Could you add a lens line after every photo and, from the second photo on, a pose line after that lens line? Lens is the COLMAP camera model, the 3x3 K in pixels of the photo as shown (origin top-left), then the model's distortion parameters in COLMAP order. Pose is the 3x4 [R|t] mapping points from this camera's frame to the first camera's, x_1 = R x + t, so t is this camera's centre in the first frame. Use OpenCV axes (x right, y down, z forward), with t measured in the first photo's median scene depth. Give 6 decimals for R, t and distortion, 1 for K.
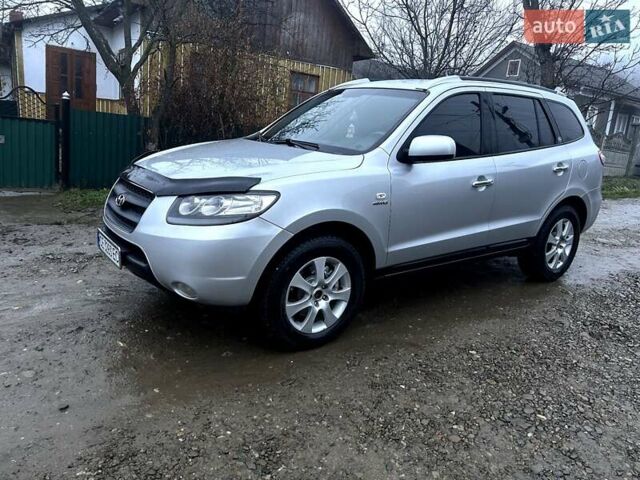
lens RADIAL K [[481.4, 0, 322.1], [0, 481.4, 238.2], [0, 0, 1]] dist [0.065276, -0.067832]
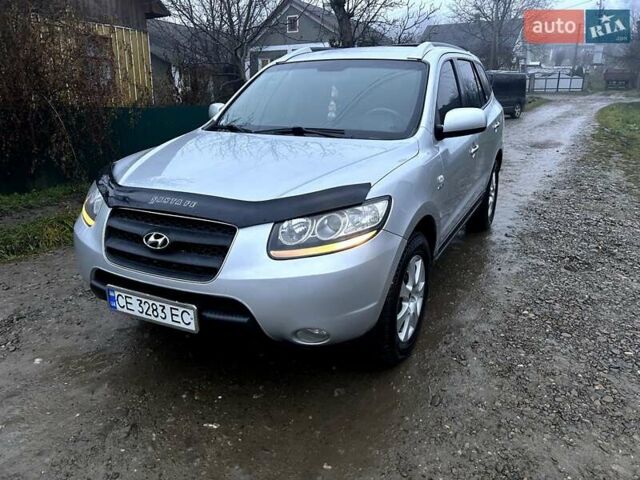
lens RADIAL K [[481.4, 0, 323.9], [0, 481.4, 238.0], [0, 0, 1]] dist [0.065276, -0.067832]
pose [[0.892072, -0.202252, 0.404106, -0.472284], [0.169774, 0.978741, 0.115074, -0.119893], [-0.418789, -0.034048, 0.907445, 0.232430]]
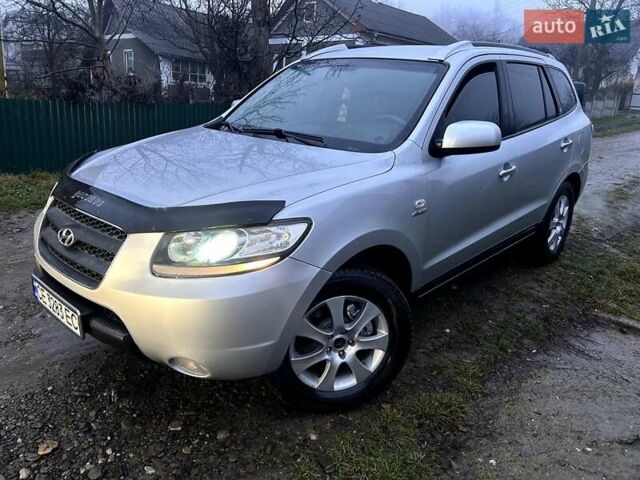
lens RADIAL K [[481.4, 0, 316.5], [0, 481.4, 240.4], [0, 0, 1]] dist [0.065276, -0.067832]
pose [[0.983919, -0.082070, 0.158642, -0.168429], [0.068920, 0.993848, 0.086697, -0.105892], [-0.164781, -0.074369, 0.983522, 0.245245]]
